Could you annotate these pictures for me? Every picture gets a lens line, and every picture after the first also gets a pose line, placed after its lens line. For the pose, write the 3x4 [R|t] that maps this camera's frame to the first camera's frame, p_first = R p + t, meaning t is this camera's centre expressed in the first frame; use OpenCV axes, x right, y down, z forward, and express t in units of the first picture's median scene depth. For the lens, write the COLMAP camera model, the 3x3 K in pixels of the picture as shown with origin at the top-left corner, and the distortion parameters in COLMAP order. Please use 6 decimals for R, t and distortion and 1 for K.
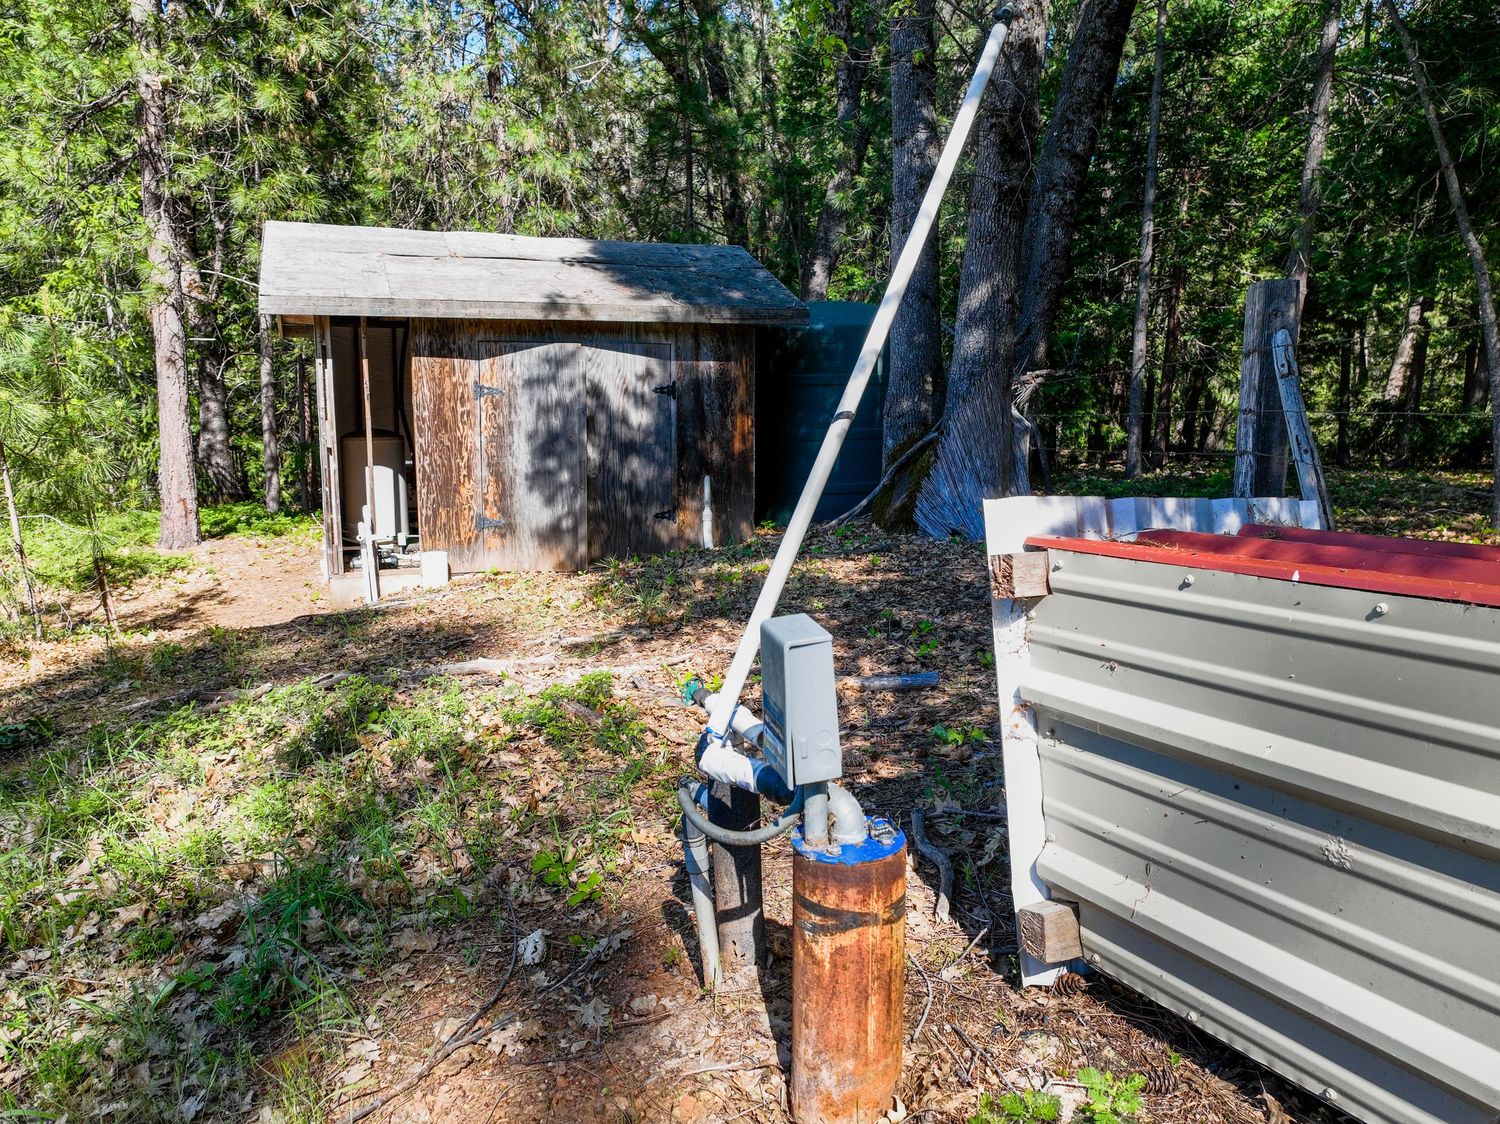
lens RADIAL K [[1055.7, 0, 750.0], [0, 1055.7, 562.0], [0, 0, 1]] dist [-0.009253, 0.001267]
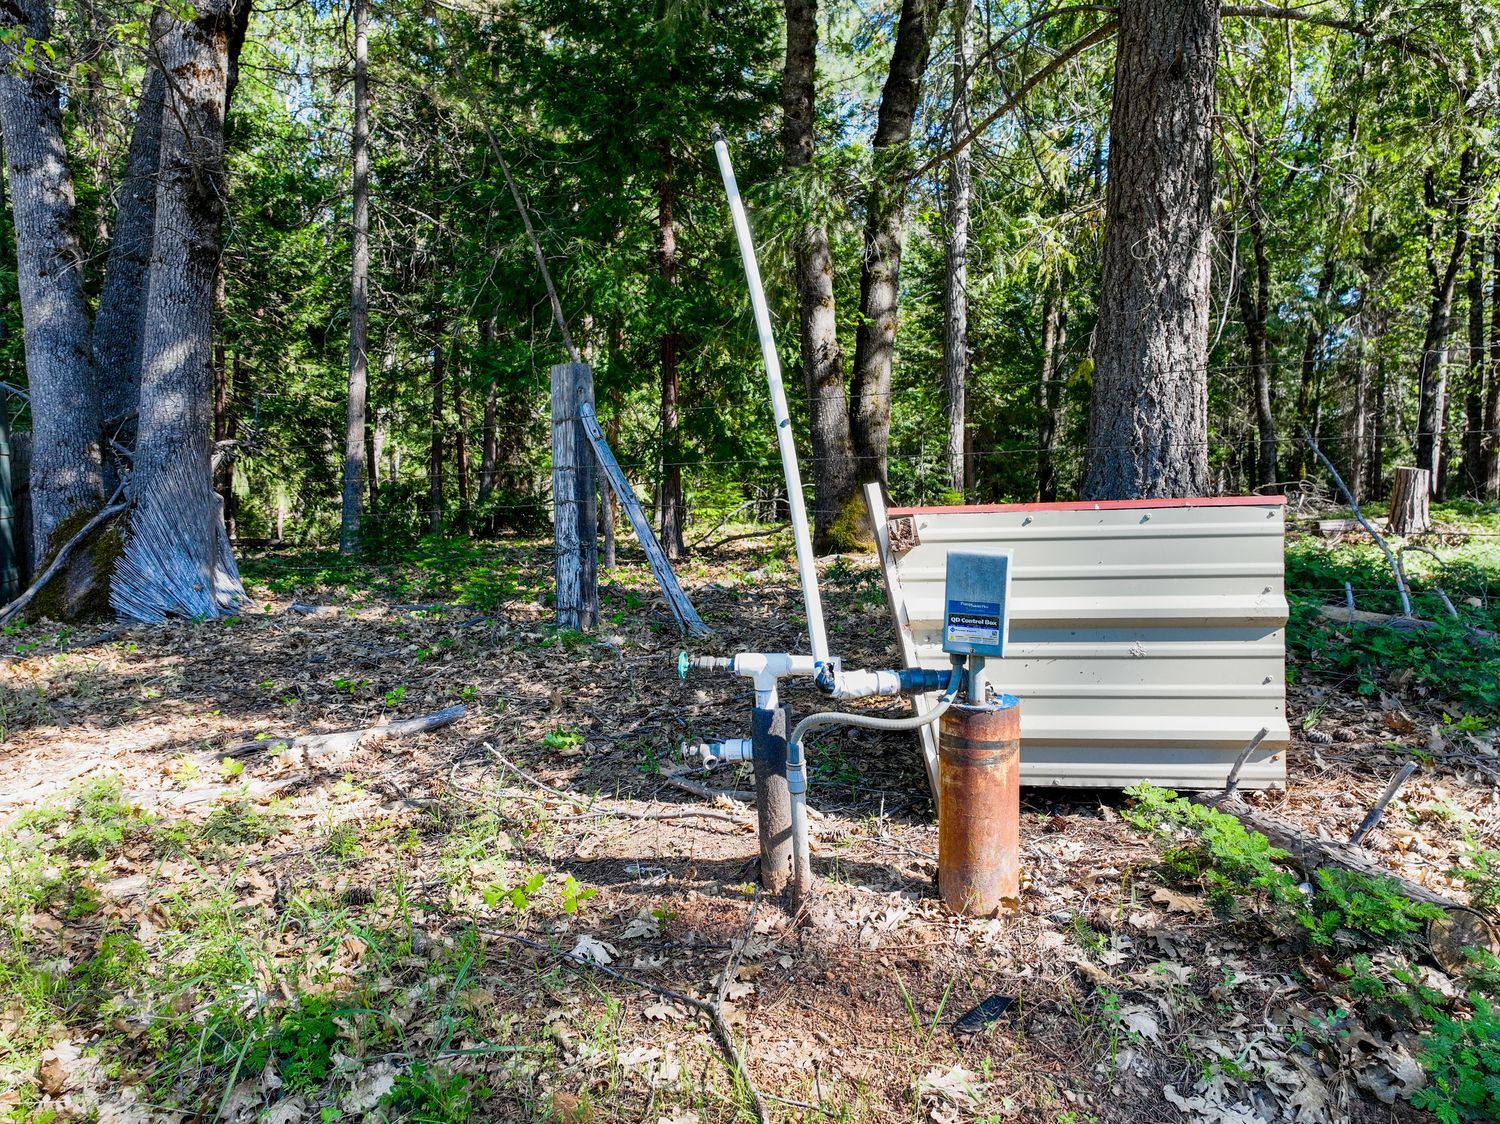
lens RADIAL K [[1055.3, 0, 747.9], [0, 1055.3, 562.7], [0, 0, 1]] dist [-0.010748, 0.021488]
pose [[0.600139, -0.057194, 0.797848, -0.391022], [0.127552, 0.991520, -0.024867, 0.023191], [-0.789660, 0.116691, 0.602345, 0.115469]]
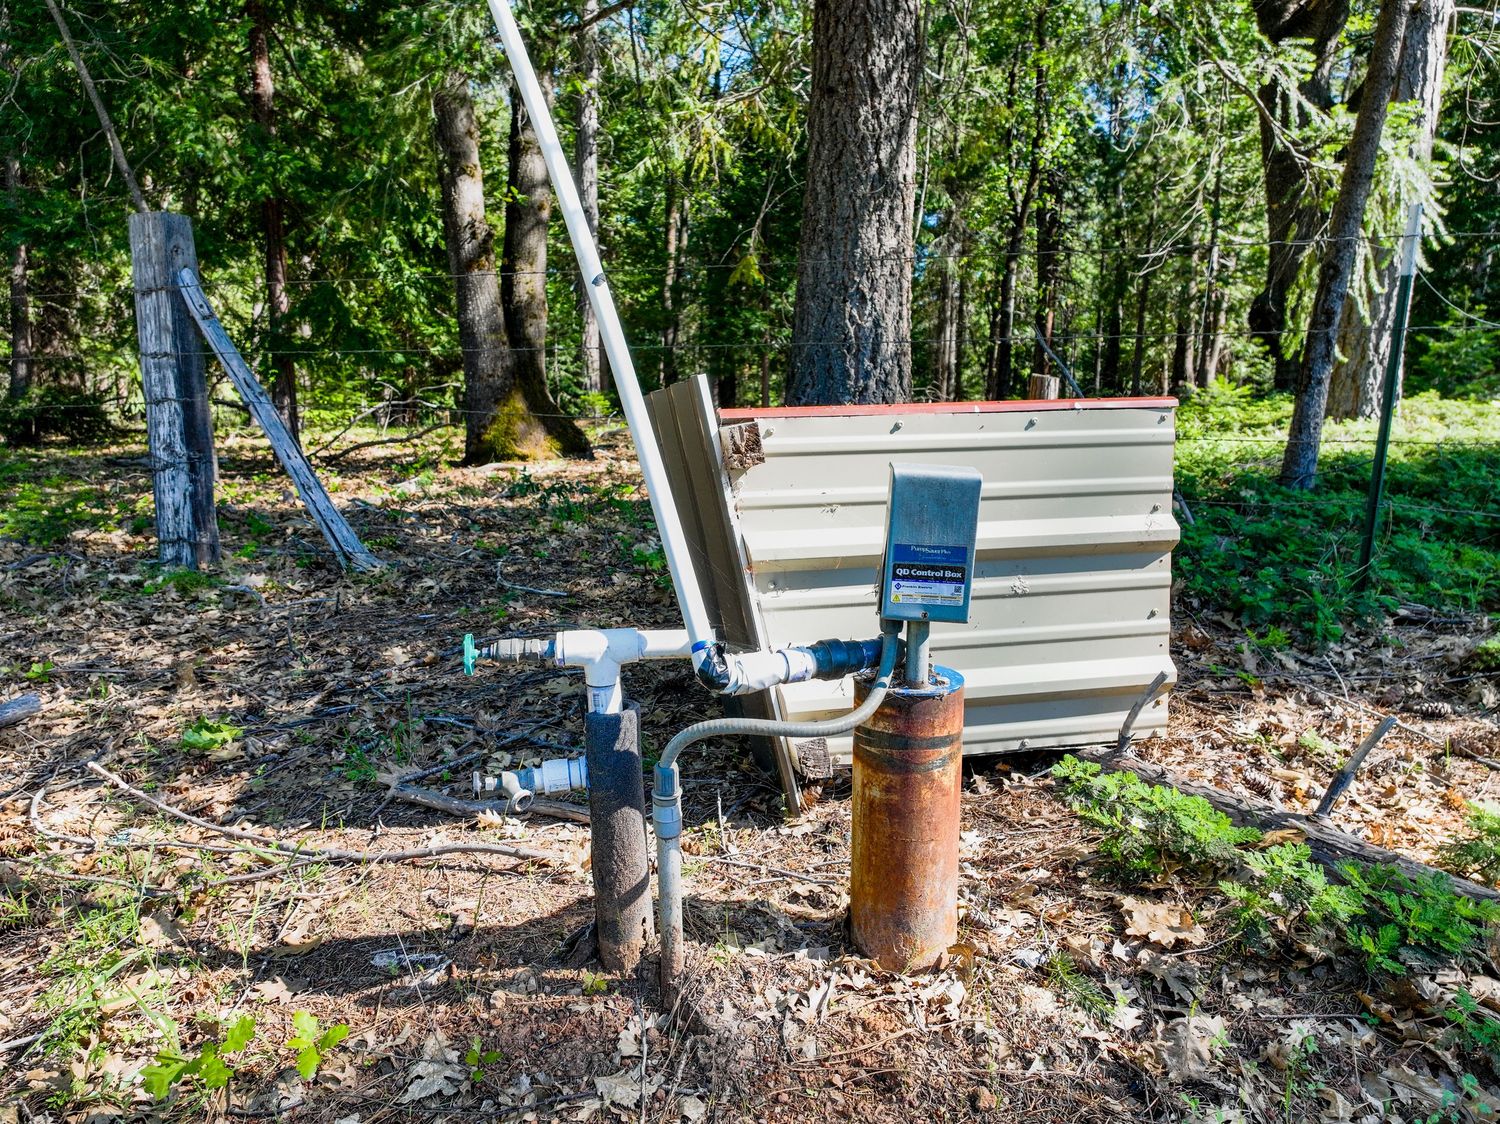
lens RADIAL K [[1055.3, 0, 747.9], [0, 1055.3, 562.7], [0, 0, 1]] dist [-0.010748, 0.021488]
pose [[0.281846, -0.149431, 0.947752, -0.290794], [0.141338, 0.983487, 0.113034, 0.003798], [-0.948992, 0.102095, 0.298312, 0.264636]]
